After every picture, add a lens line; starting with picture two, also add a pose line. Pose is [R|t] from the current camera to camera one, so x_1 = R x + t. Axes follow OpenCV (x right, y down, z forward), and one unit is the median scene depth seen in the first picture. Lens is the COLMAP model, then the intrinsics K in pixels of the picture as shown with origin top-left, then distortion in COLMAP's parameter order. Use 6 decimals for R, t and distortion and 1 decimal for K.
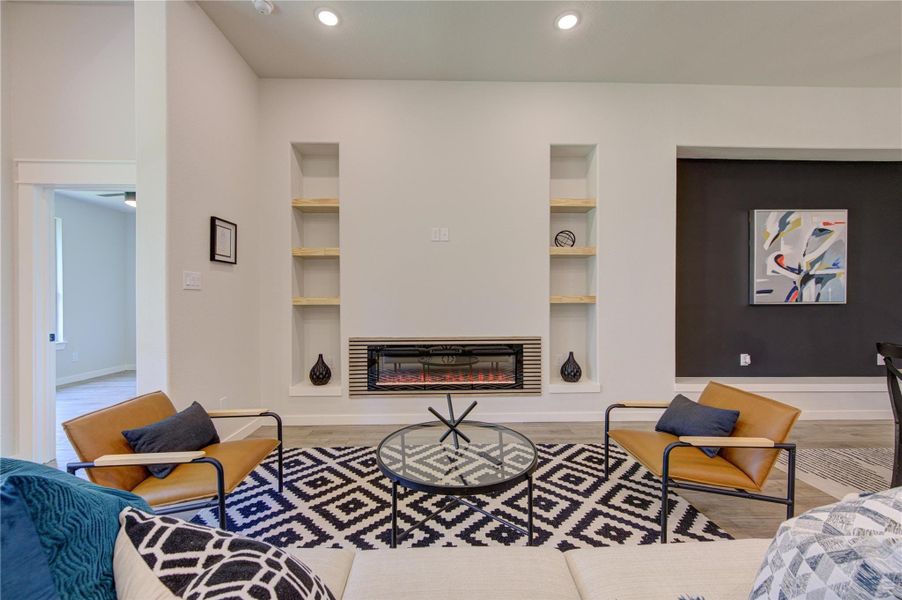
lens RADIAL K [[357.5, 0, 454.9], [0, 357.5, 300.6], [0, 0, 1]] dist [0.007201, -0.002177]
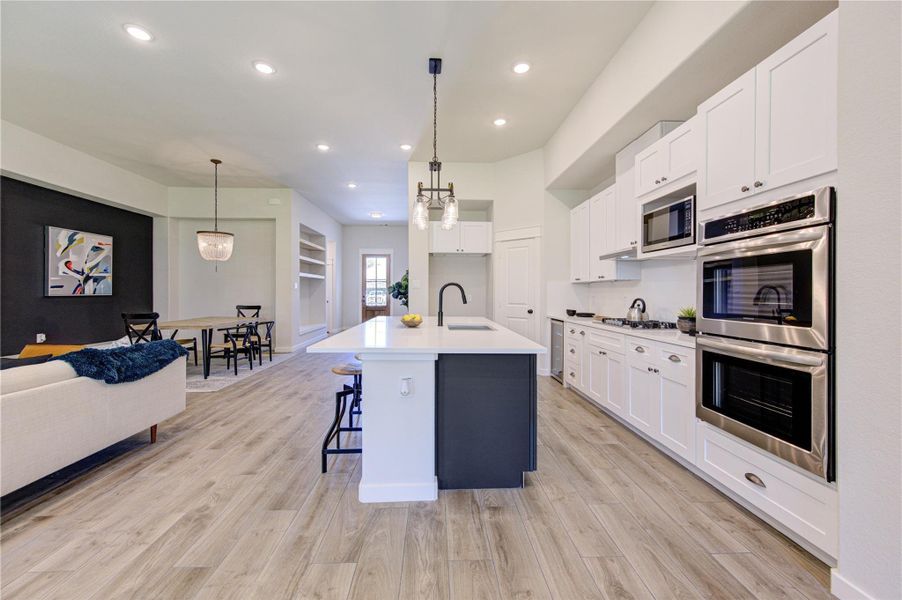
lens RADIAL K [[357.5, 0, 446.5], [0, 357.5, 291.6], [0, 0, 1]] dist [0.007201, -0.002177]
pose [[-0.002689, 0.004534, 0.999986, -0.568086], [0.001845, 0.999988, -0.004529, 0.003061], [-0.999995, 0.001833, -0.002697, -0.536093]]
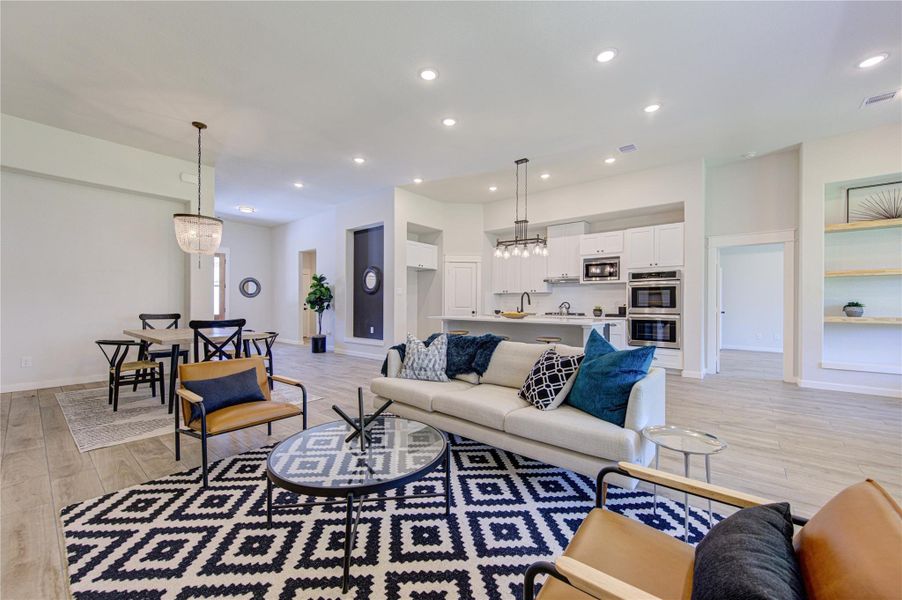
lens RADIAL K [[357.5, 0, 451.4], [0, 357.5, 300.1], [0, 0, 1]] dist [0.007201, -0.002177]
pose [[-0.748566, 0.005175, 0.663040, -0.438250], [0.000067, 0.999970, -0.007729, 0.023280], [-0.663060, -0.005741, -0.748544, 0.853383]]
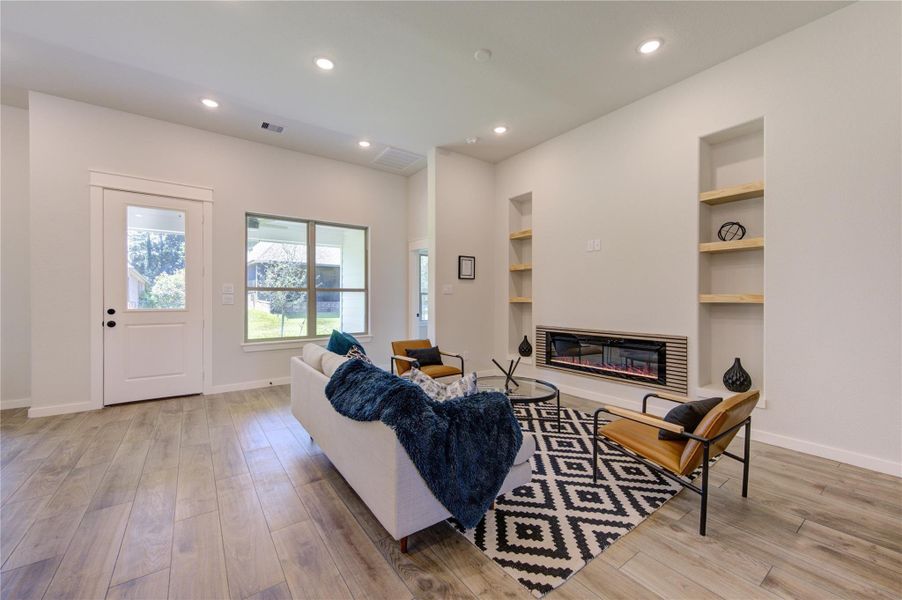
lens RADIAL K [[357.5, 0, 450.0], [0, 357.5, 299.6], [0, 0, 1]] dist [0.007201, -0.002177]
pose [[0.566087, 0.004467, -0.824333, 0.675290], [-0.004233, 0.999988, 0.002512, -0.001241], [0.824334, 0.002067, 0.566100, -0.098150]]
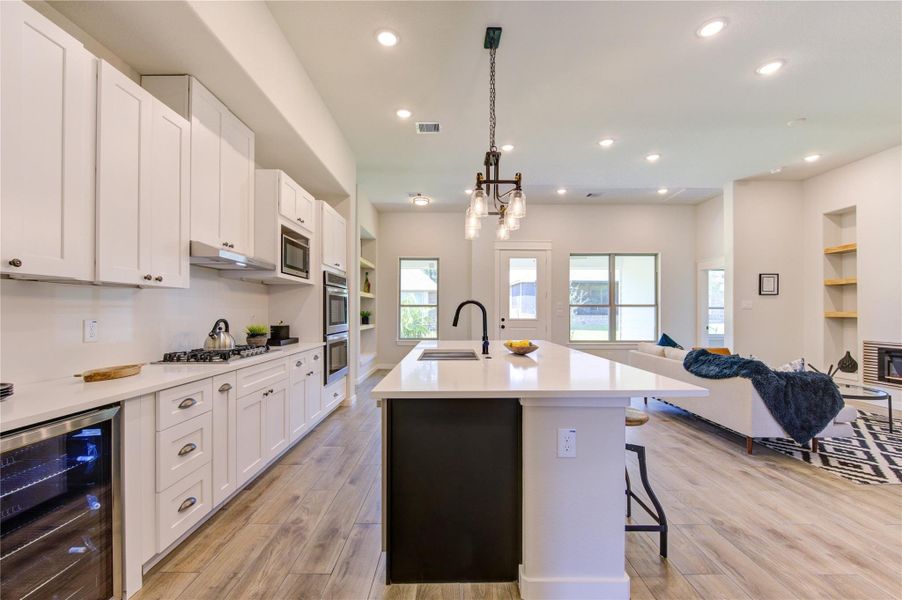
lens RADIAL K [[357.5, 0, 456.6], [0, 357.5, 310.2], [0, 0, 1]] dist [0.007201, -0.002177]
pose [[-0.018793, -0.002073, -0.999821, 1.128825], [-0.006797, 0.999975, -0.001945, -0.001986], [0.999800, 0.006760, -0.018807, -0.571061]]
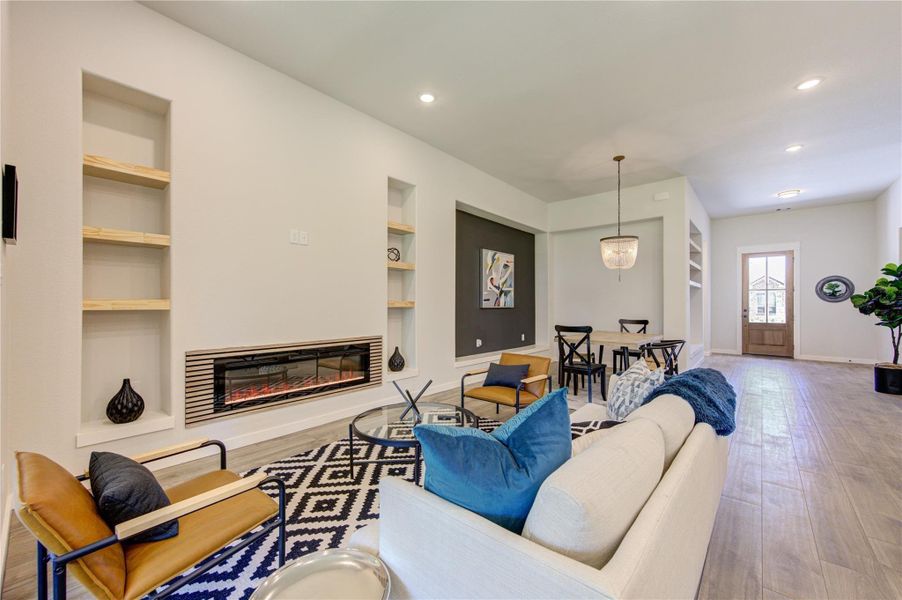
lens RADIAL K [[357.5, 0, 452.3], [0, 357.5, 304.1], [0, 0, 1]] dist [0.007201, -0.002177]
pose [[0.674267, 0.004594, 0.738473, -0.472636], [0.000800, 0.999976, -0.006951, 0.004988], [-0.738487, 0.005277, 0.674247, 0.025101]]
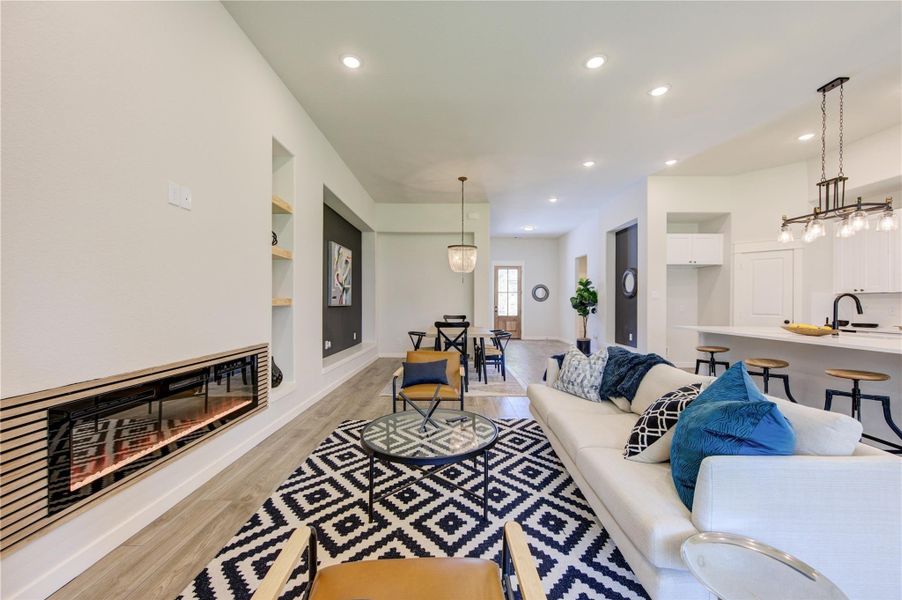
lens RADIAL K [[351.9, 0, 453.1], [0, 351.9, 300.8], [0, 0, 1]] dist [0.007299, -0.001442]
pose [[0.033351, 0.008515, 0.999407, -0.630696], [0.001342, 0.999962, -0.008565, 0.002399], [-0.999443, 0.001626, 0.033338, 0.491542]]
